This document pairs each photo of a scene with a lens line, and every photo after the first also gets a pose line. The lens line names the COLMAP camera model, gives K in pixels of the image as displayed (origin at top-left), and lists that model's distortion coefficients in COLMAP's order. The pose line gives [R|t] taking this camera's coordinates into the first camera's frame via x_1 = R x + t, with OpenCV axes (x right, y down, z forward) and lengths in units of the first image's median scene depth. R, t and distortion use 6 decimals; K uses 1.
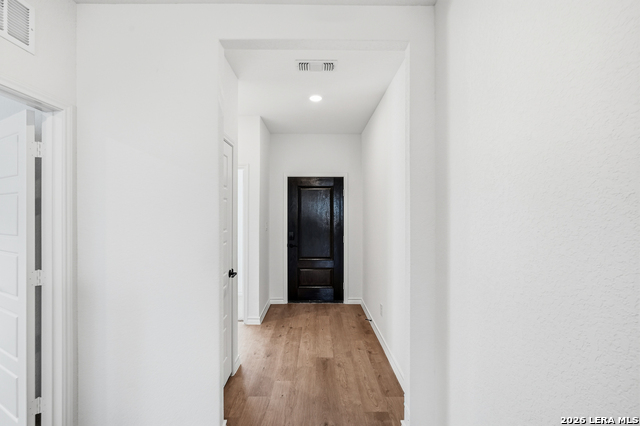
lens RADIAL K [[293.0, 0, 319.8], [0, 293.0, 212.3], [0, 0, 1]] dist [-0.000458, -0.000376]
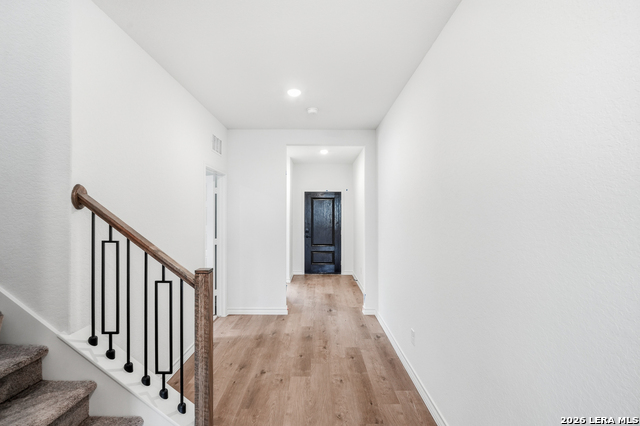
lens RADIAL K [[293.0, 0, 317.9], [0, 293.0, 214.5], [0, 0, 1]] dist [-0.000458, -0.000376]
pose [[0.999880, -0.000095, -0.015463, -0.016458], [0.000130, 0.999997, 0.002282, -0.005001], [0.015462, -0.002284, 0.999878, -0.533572]]
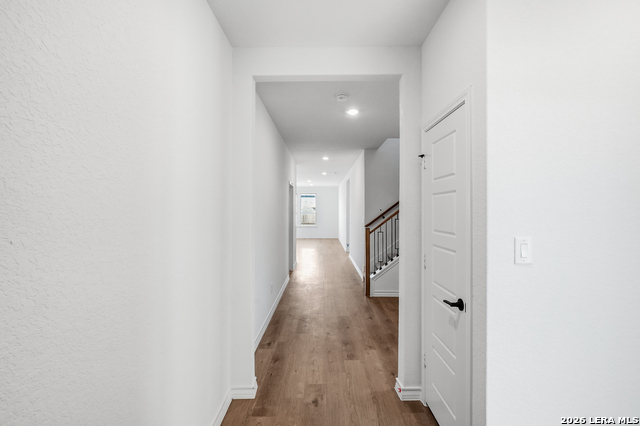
lens RADIAL K [[293.0, 0, 320.1], [0, 293.0, 212.0], [0, 0, 1]] dist [-0.000458, -0.000376]
pose [[-0.999790, -0.004428, 0.020007, -0.004720], [-0.004417, 0.999990, 0.000595, 0.002285], [-0.020009, 0.000507, -0.999800, 0.851773]]
